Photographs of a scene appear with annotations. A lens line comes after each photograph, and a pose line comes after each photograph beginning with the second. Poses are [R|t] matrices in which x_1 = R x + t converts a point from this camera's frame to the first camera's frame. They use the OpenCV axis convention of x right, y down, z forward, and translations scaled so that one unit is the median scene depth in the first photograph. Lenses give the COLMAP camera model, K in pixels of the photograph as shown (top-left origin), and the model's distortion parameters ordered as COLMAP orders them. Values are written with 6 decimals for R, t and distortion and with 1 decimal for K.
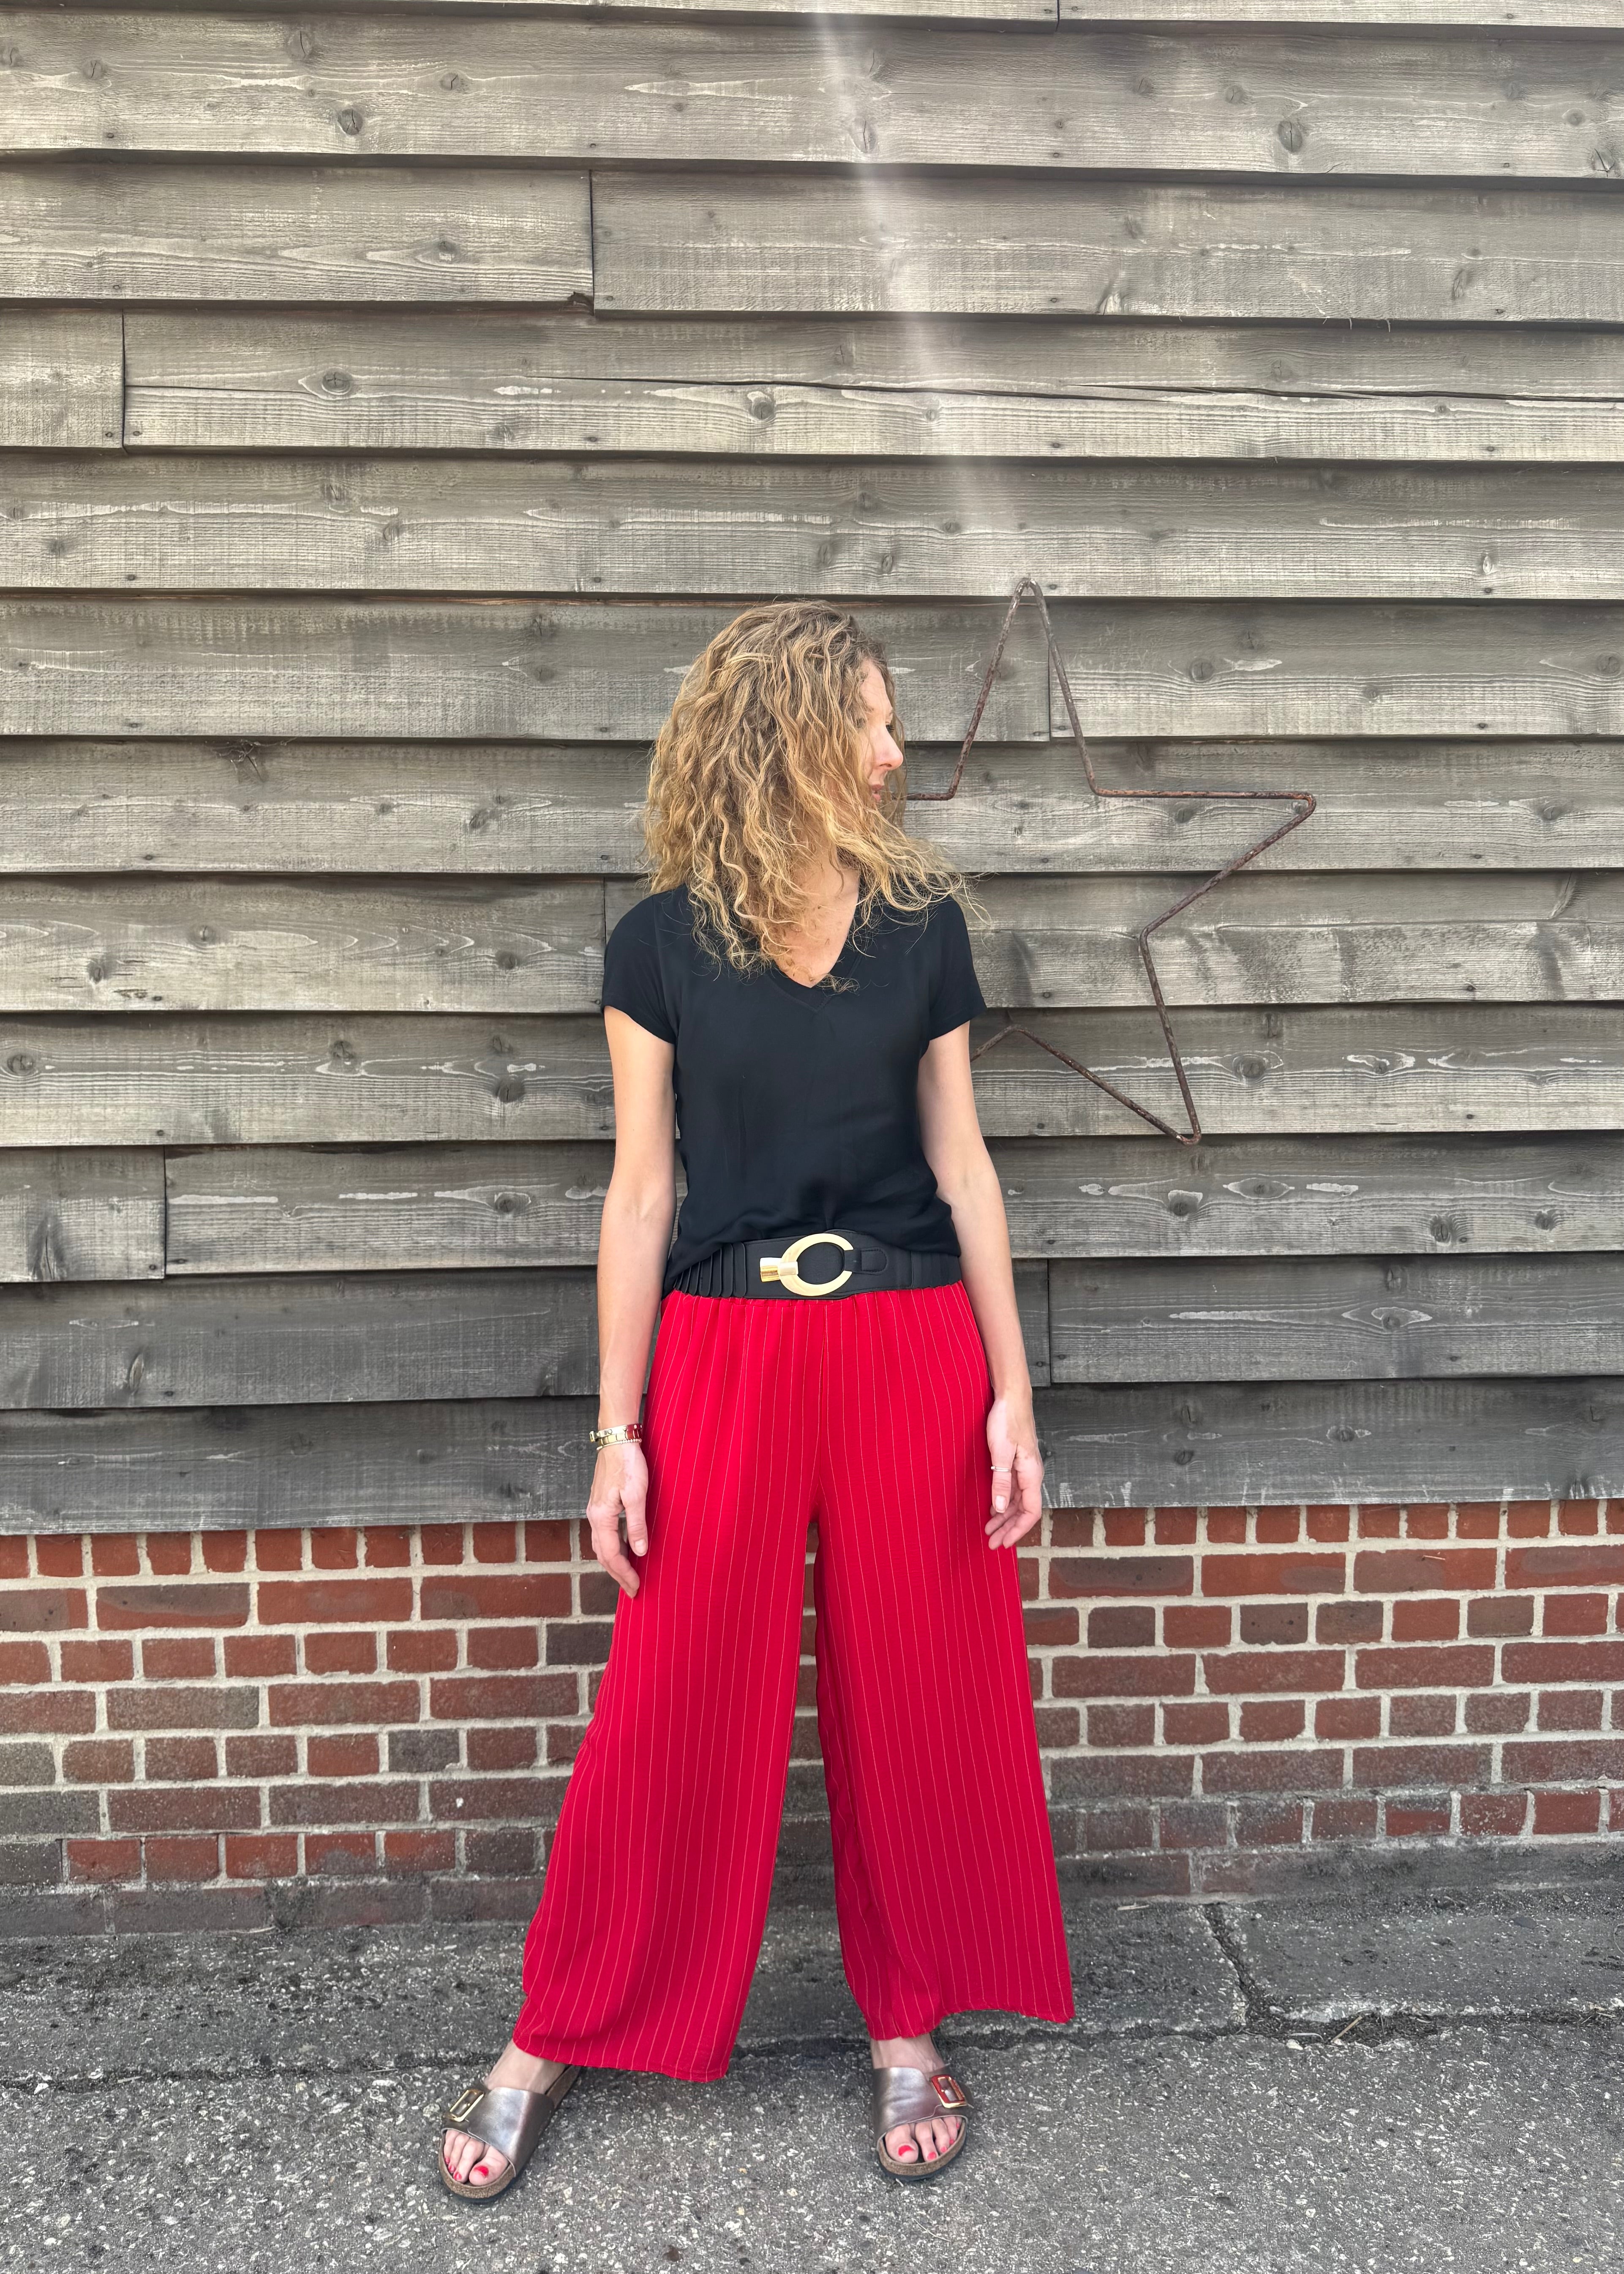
lens RADIAL K [[1640.4, 0, 808.6], [0, 1640.4, 1156.9], [0, 0, 1]] dist [0.017168, -0.032177]
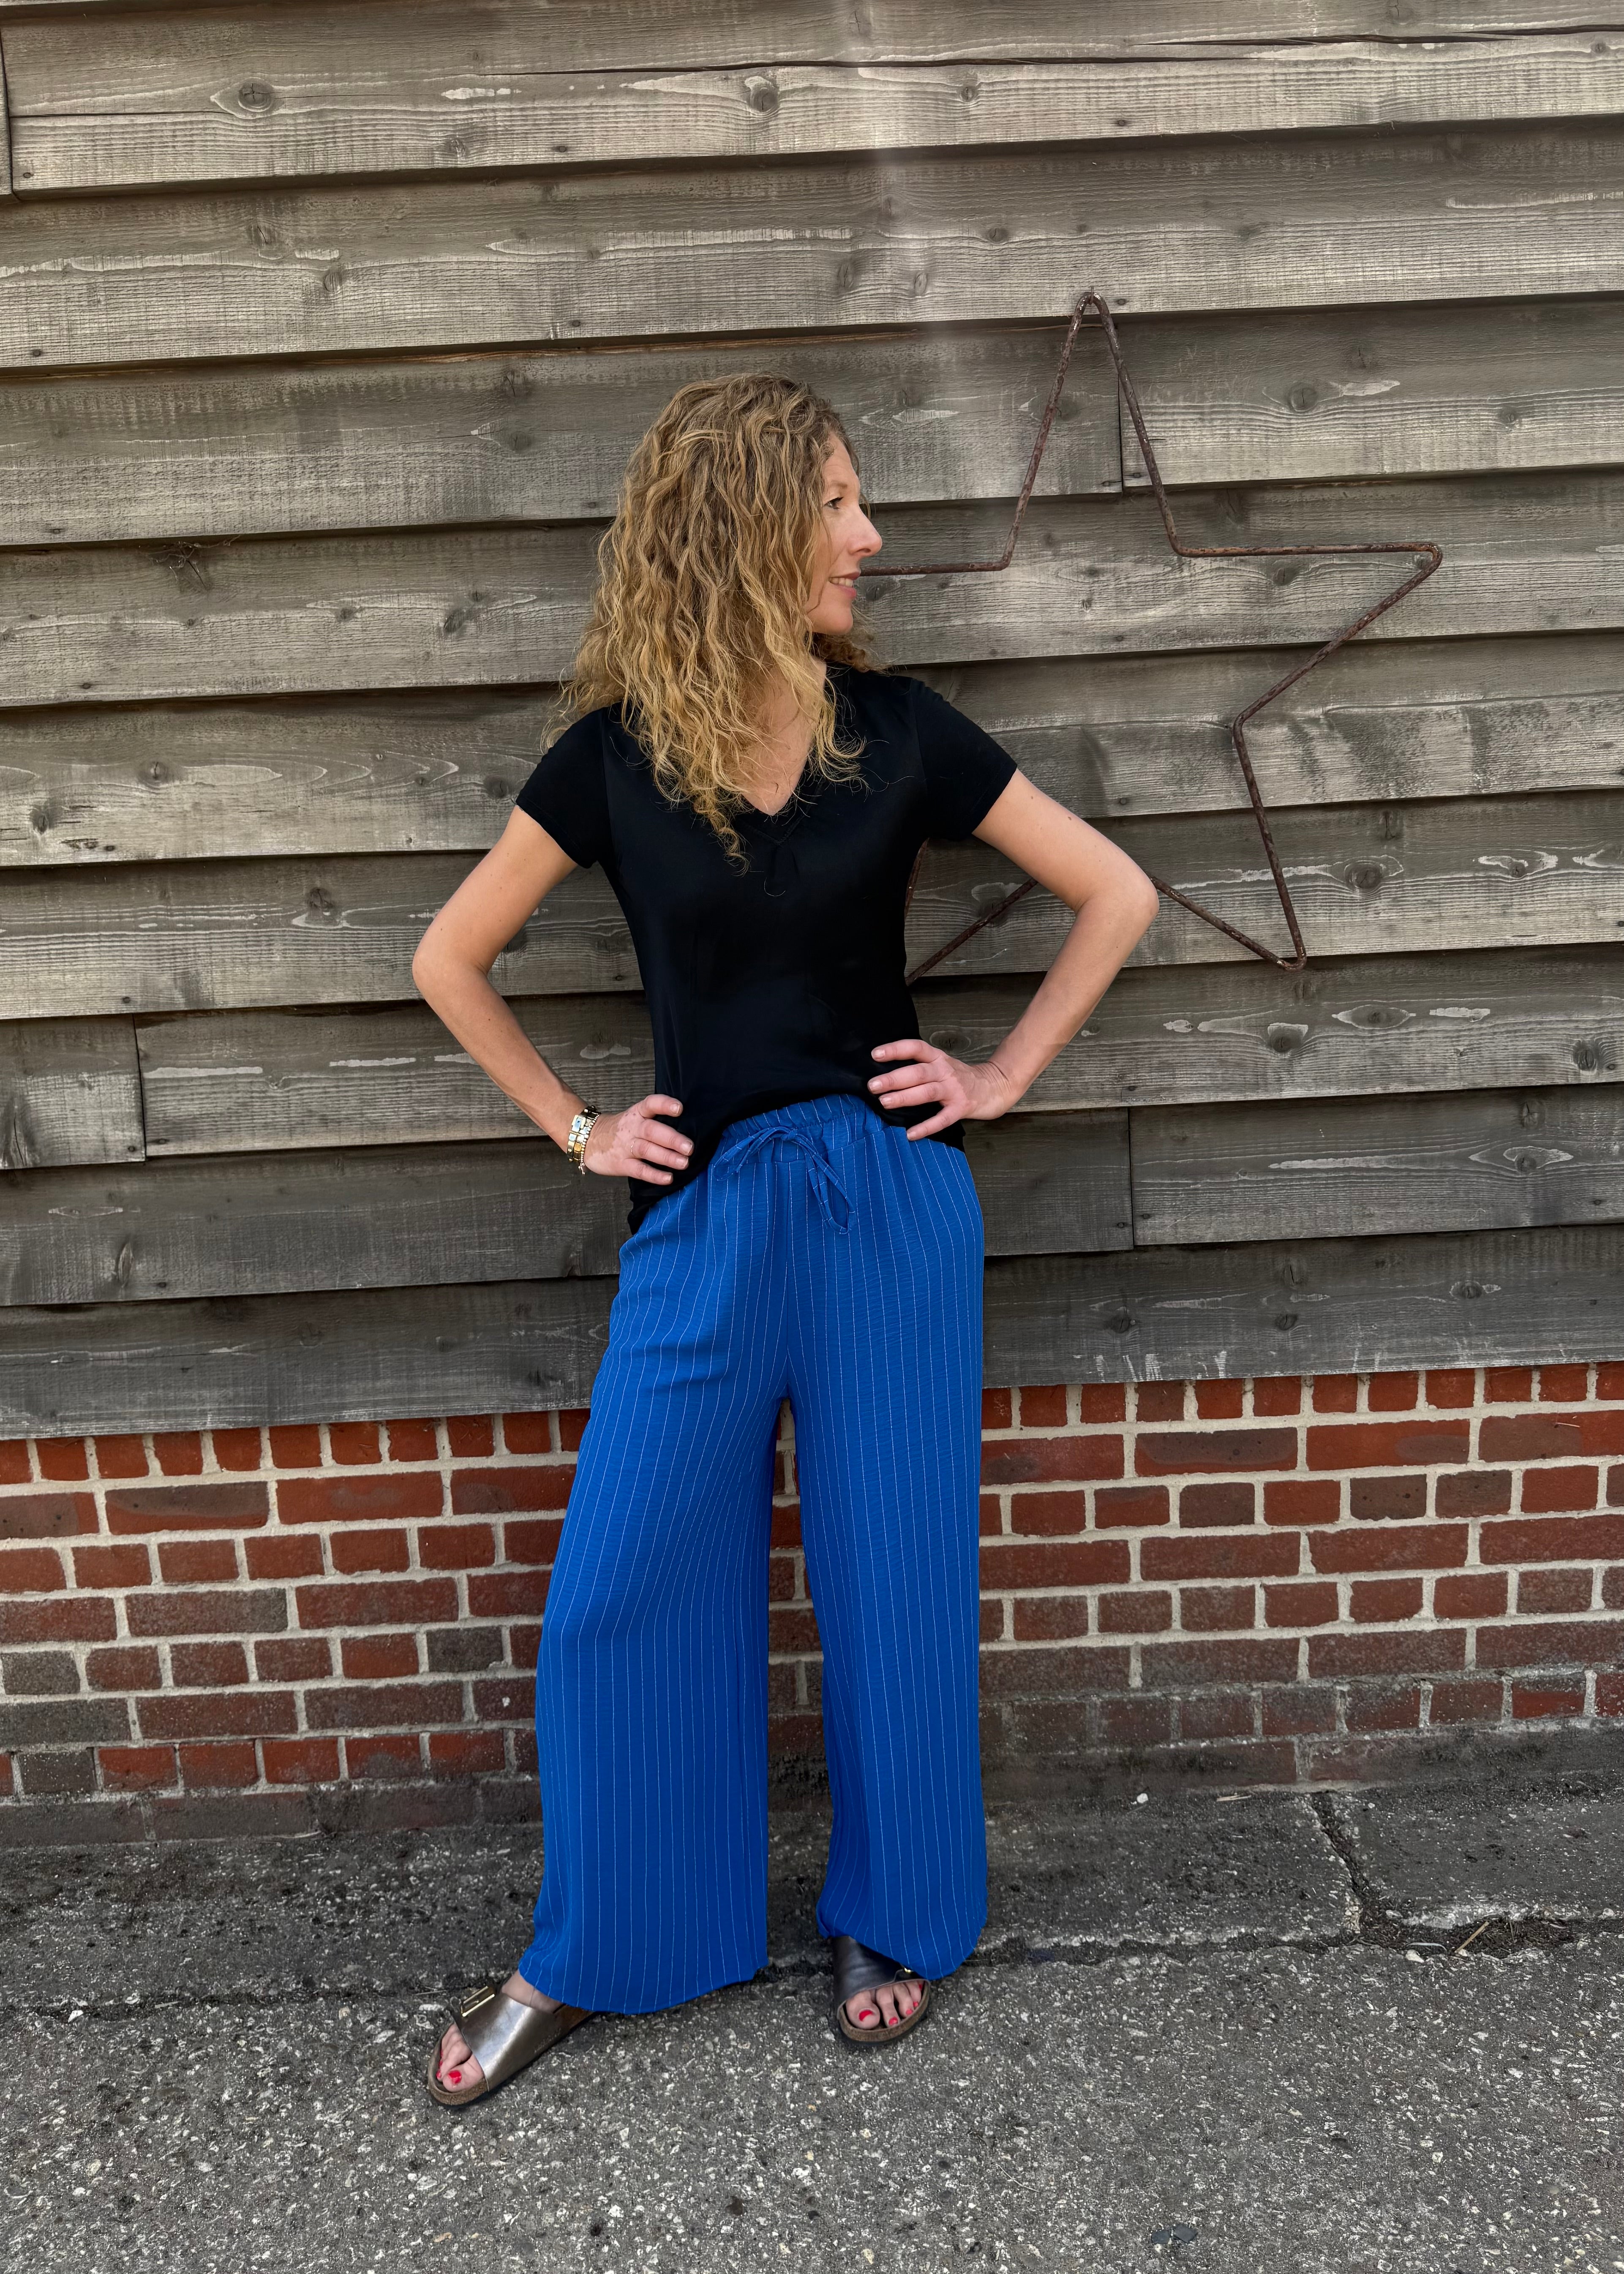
lens RADIAL K [[1640.4, 0, 810.4], [0, 1640.4, 1145.0], [0, 0, 1]] dist [0.017168, -0.032177]
pose [[0.998204, -0.031995, -0.050655, 0.019982], [0.037245, 0.993631, 0.106347, -0.017501], [0.046930, -0.108042, 0.993038, 0.119737]]
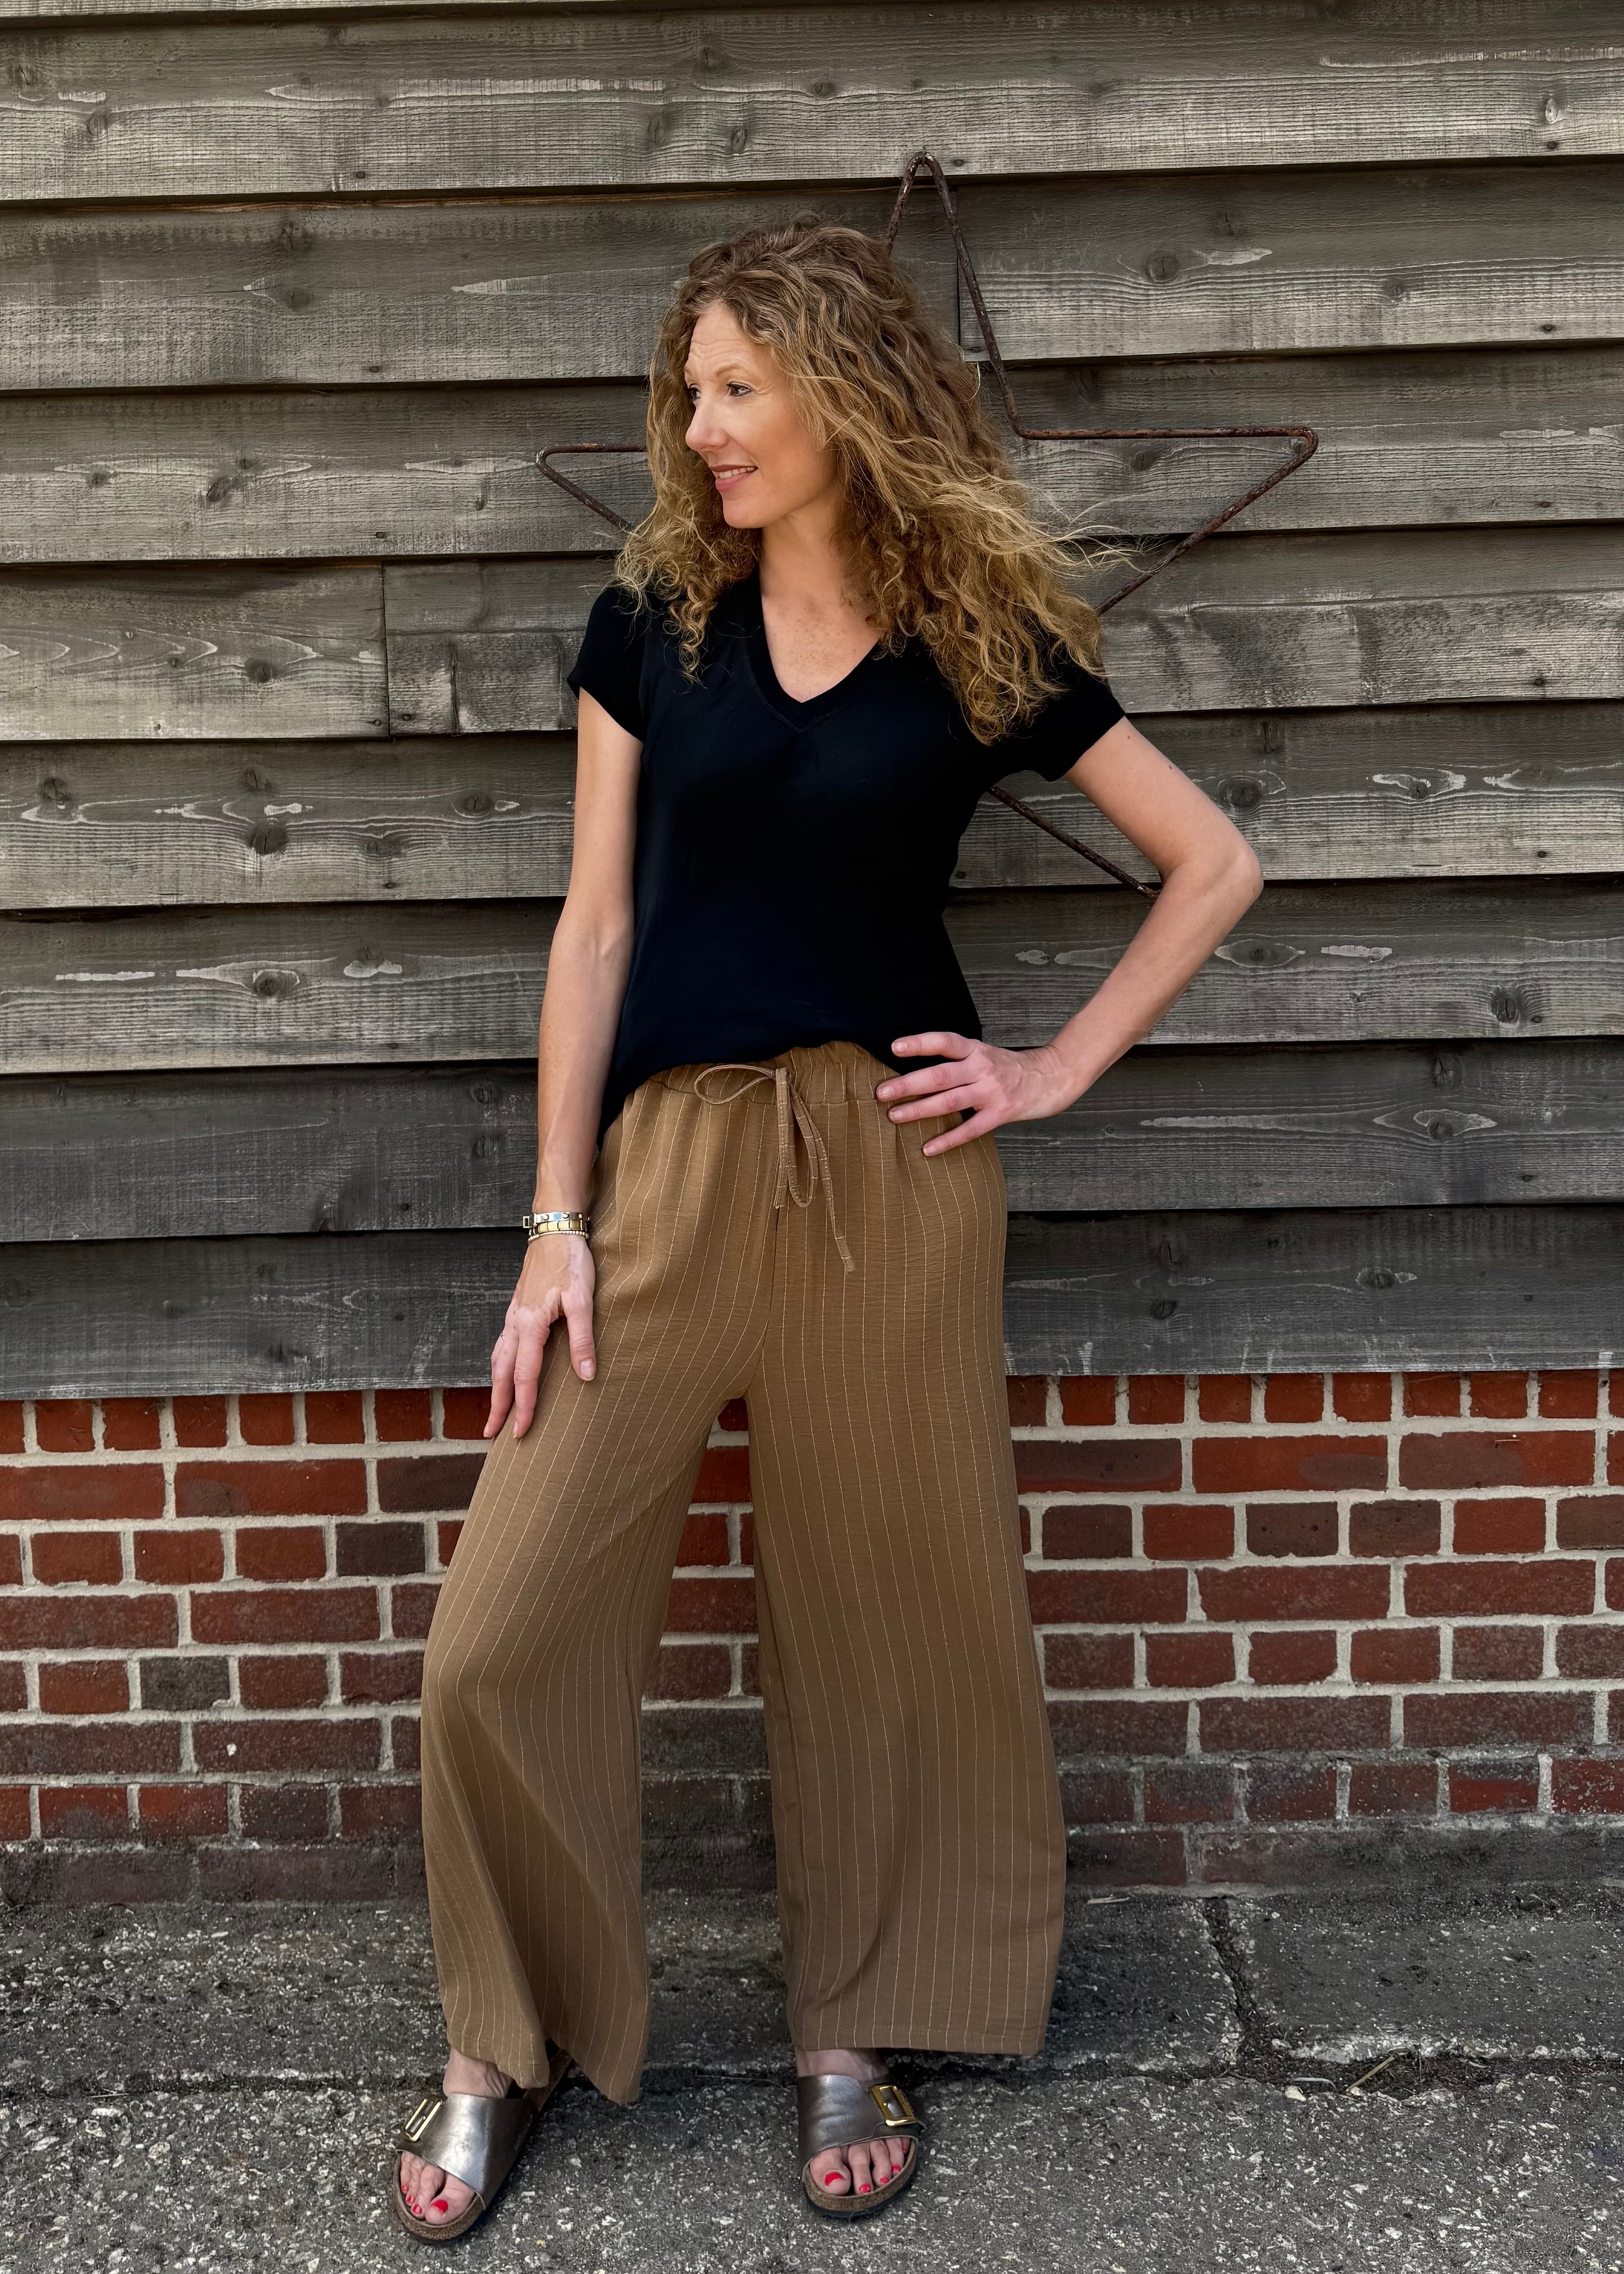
lens RADIAL K [[2092.3, 0, 748.5], [0, 2092.3, 908.1], [0, 0, 1]] dist [0.024499, -0.040256]
pose [[0.997493, -0.012182, -0.069714, 0.114422], [0.012770, 0.999887, 0.007991, -0.012767], [0.069608, -0.008861, 0.997535, 0.027312]]
